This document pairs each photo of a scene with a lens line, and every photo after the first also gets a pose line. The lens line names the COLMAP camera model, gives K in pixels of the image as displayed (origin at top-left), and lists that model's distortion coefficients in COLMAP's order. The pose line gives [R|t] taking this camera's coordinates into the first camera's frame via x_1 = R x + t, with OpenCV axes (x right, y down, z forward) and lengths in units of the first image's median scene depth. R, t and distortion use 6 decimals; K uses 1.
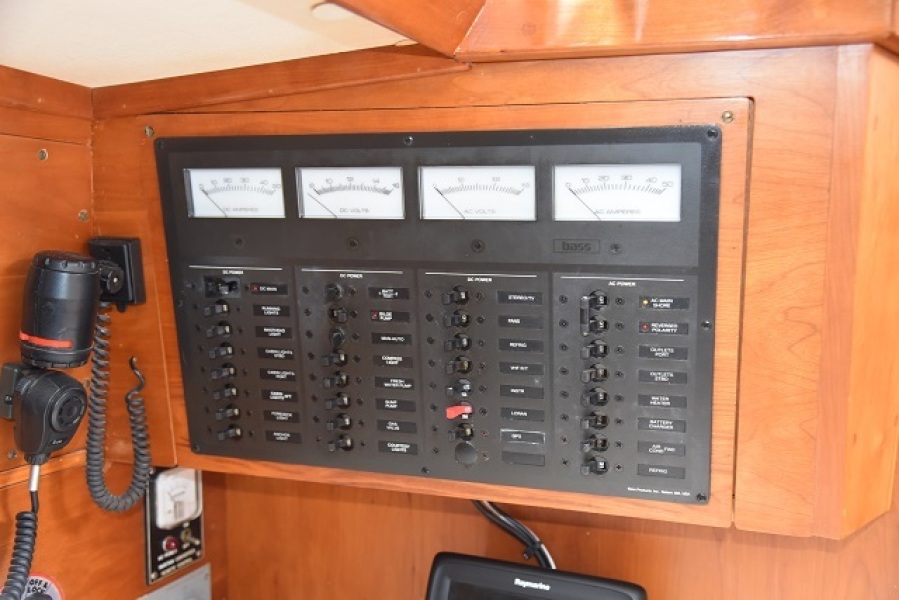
lens RADIAL K [[884.1, 0, 450.6], [0, 884.1, 305.6], [0, 0, 1]] dist [0.039331, 0.016708]
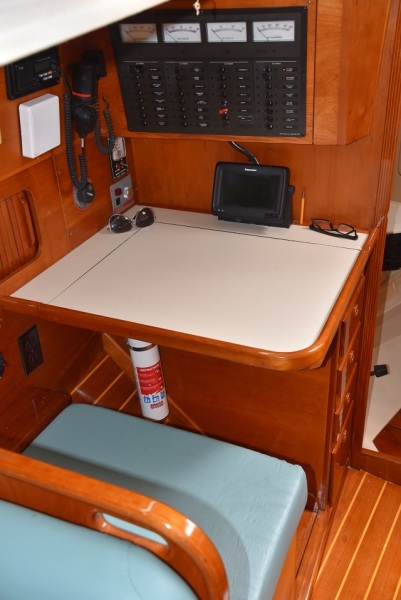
lens RADIAL K [[606.2, 0, 198.0], [0, 606.2, 307.5], [0, 0, 1]] dist [0.023558, 0.125134]
pose [[0.997812, -0.055171, -0.036429, -0.036152], [0.065624, 0.893376, 0.444492, -0.195264], [0.008021, -0.445910, 0.895042, -1.067431]]
